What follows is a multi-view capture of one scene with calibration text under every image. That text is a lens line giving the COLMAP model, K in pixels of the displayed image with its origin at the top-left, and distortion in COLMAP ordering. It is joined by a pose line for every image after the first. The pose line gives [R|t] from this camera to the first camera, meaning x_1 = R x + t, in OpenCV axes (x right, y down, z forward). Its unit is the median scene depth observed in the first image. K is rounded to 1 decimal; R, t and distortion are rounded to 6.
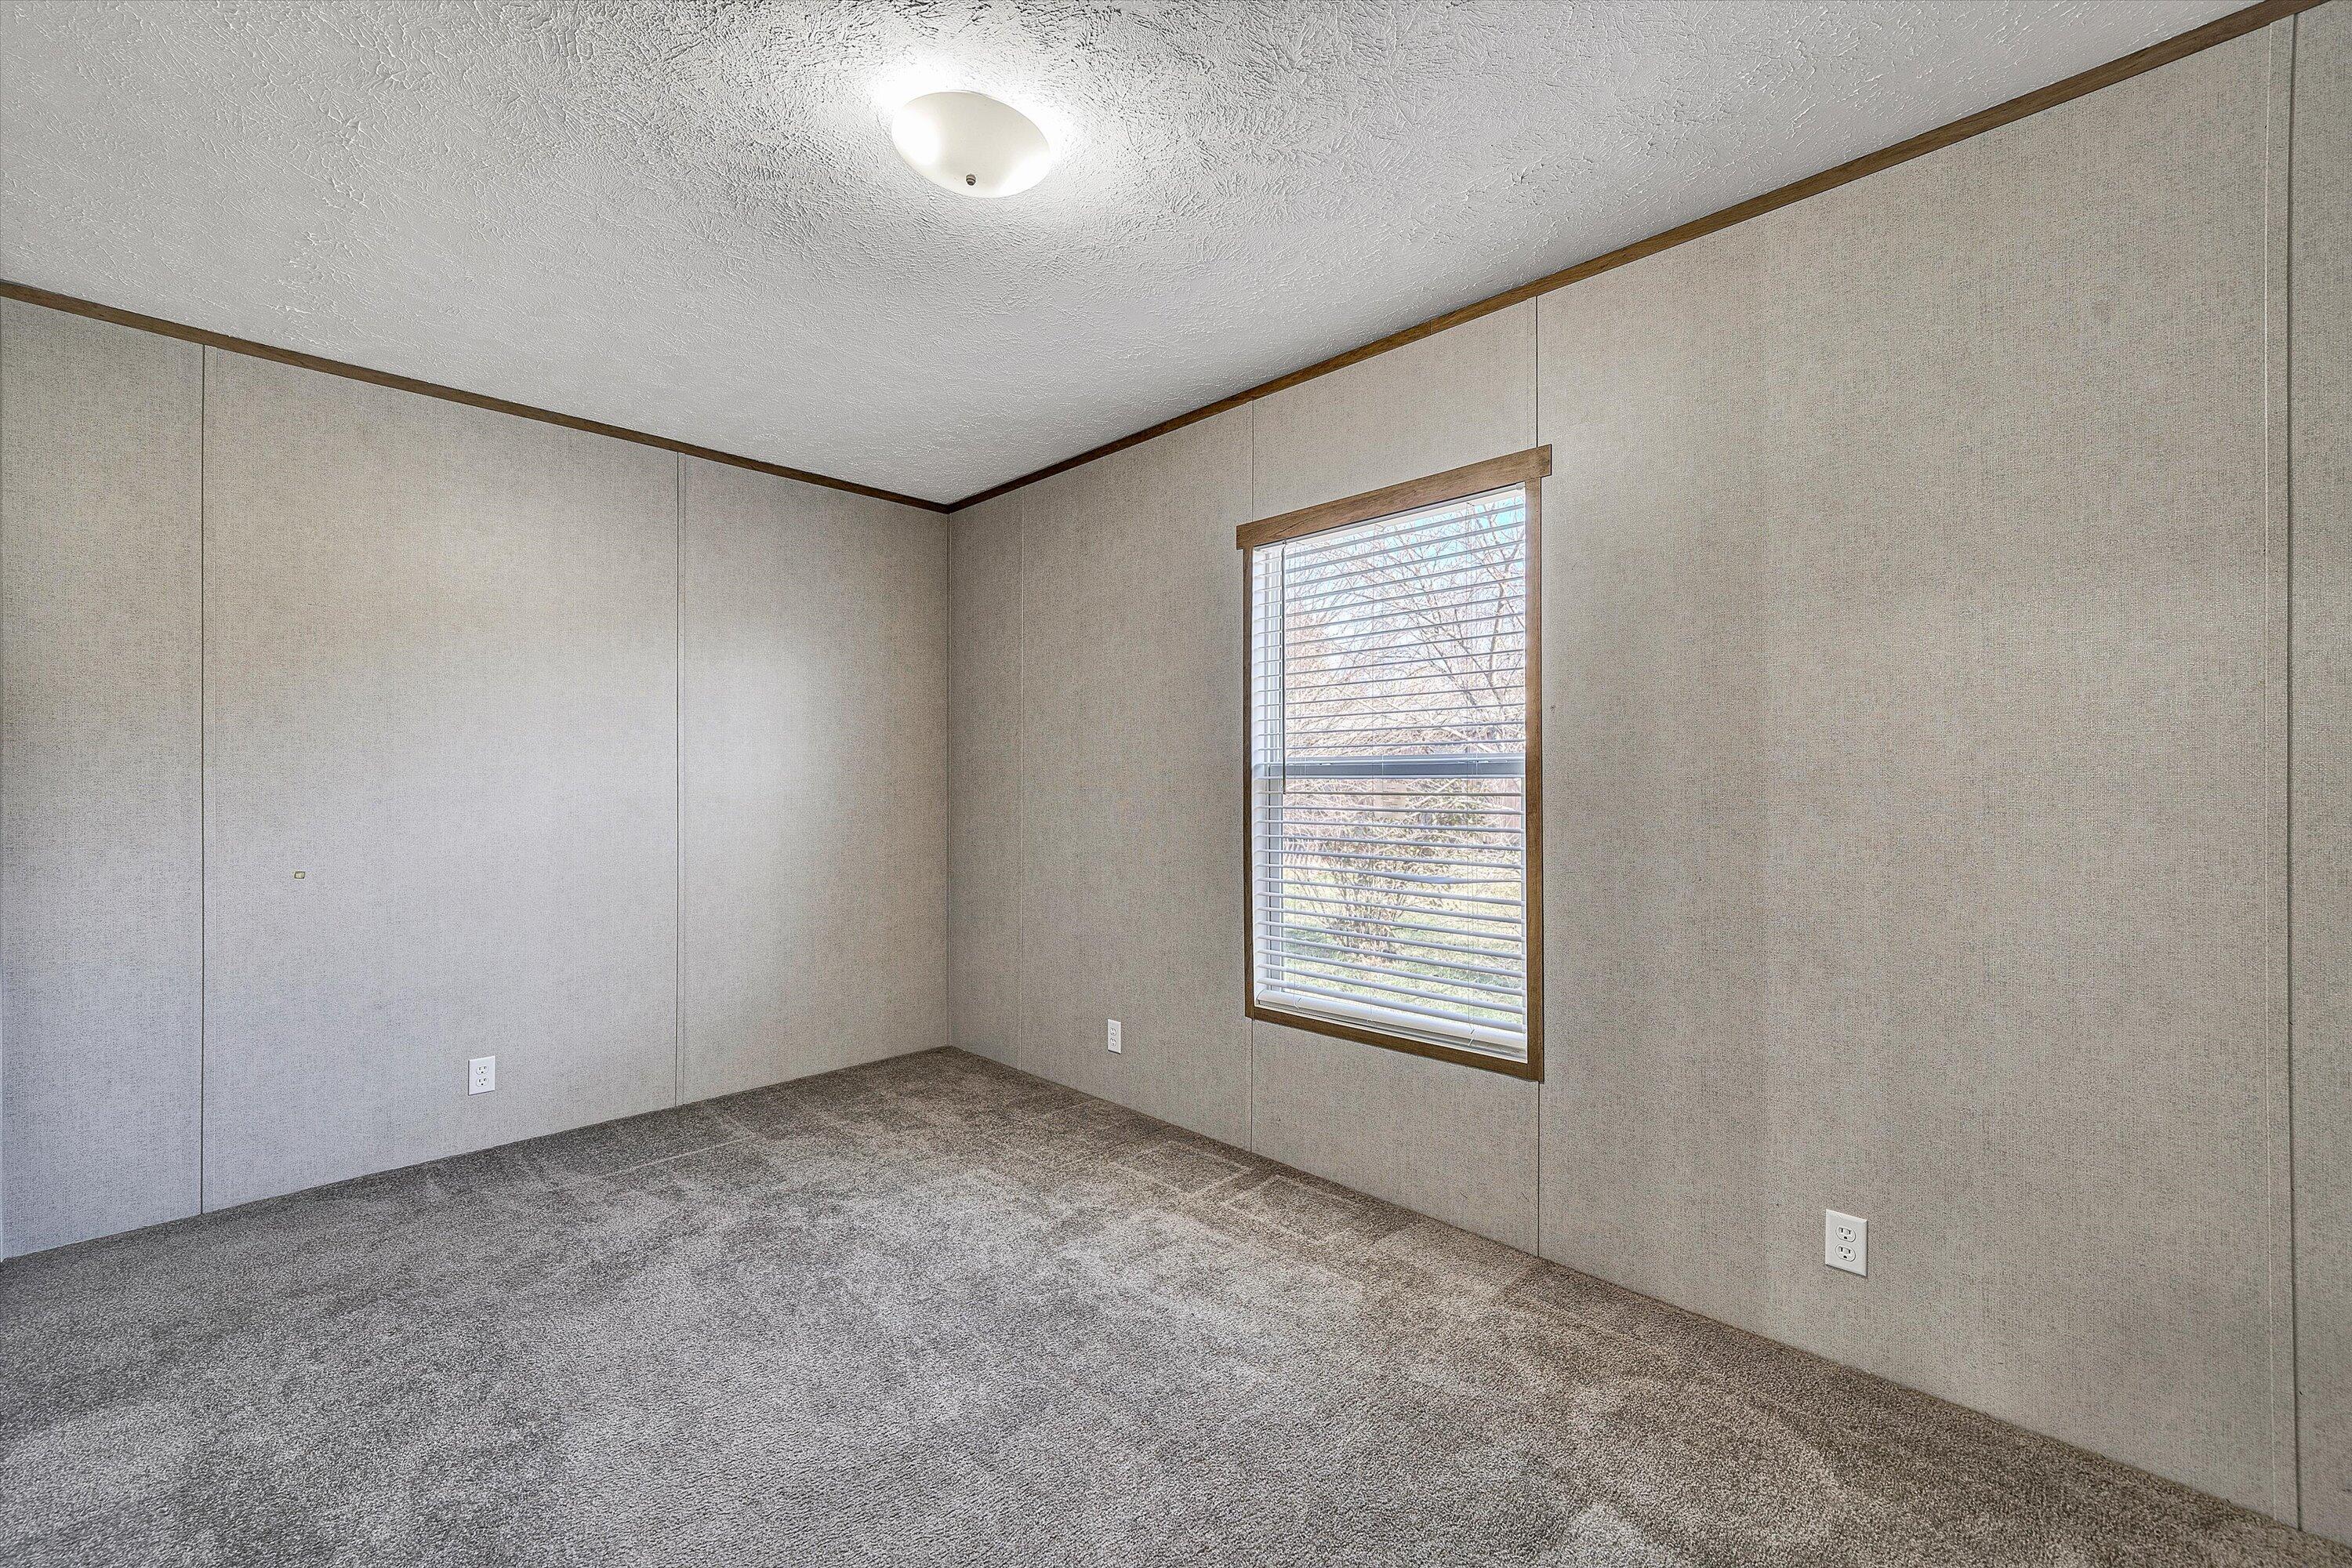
lens RADIAL K [[922.5, 0, 1176.0], [0, 922.5, 784.0], [0, 0, 1]] dist [-0.007412, 0.000305]
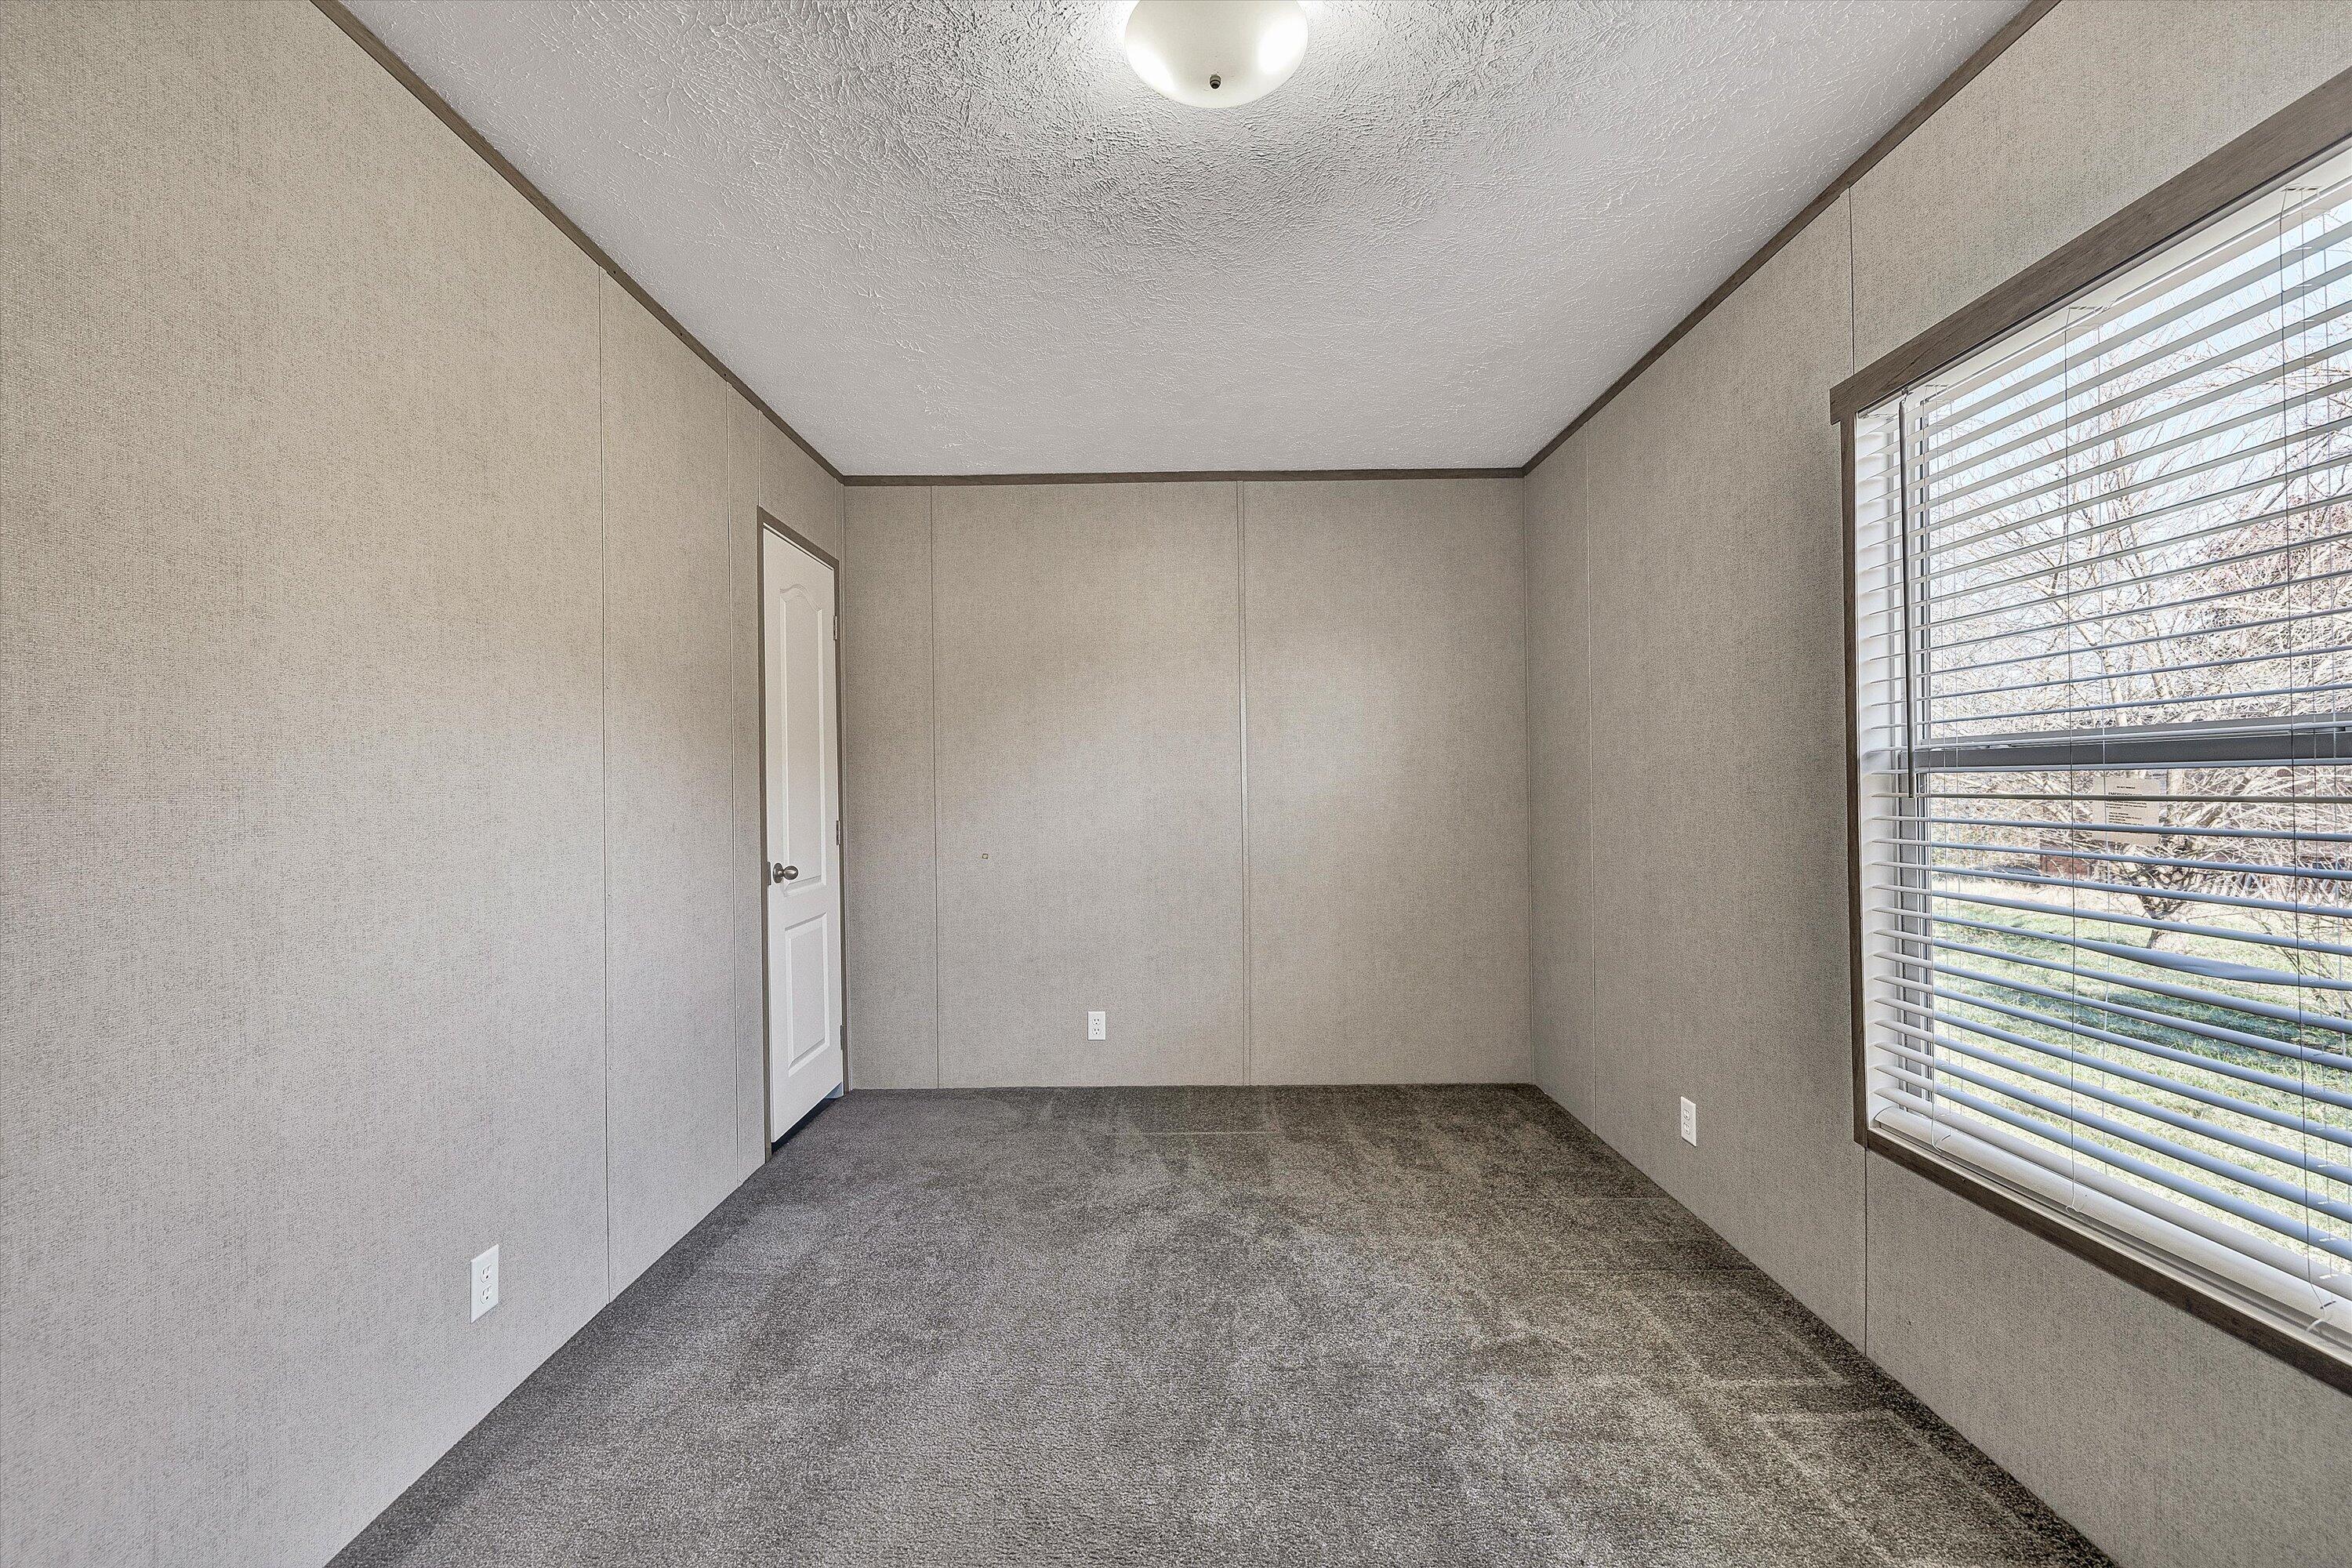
lens RADIAL K [[922.5, 0, 1176.0], [0, 922.5, 784.0], [0, 0, 1]] dist [-0.007412, 0.000305]
pose [[0.704806, -0.009028, -0.709343, 0.209781], [0.008860, 0.999953, -0.003923, -0.000649], [0.709345, -0.003520, 0.704853, 0.220793]]
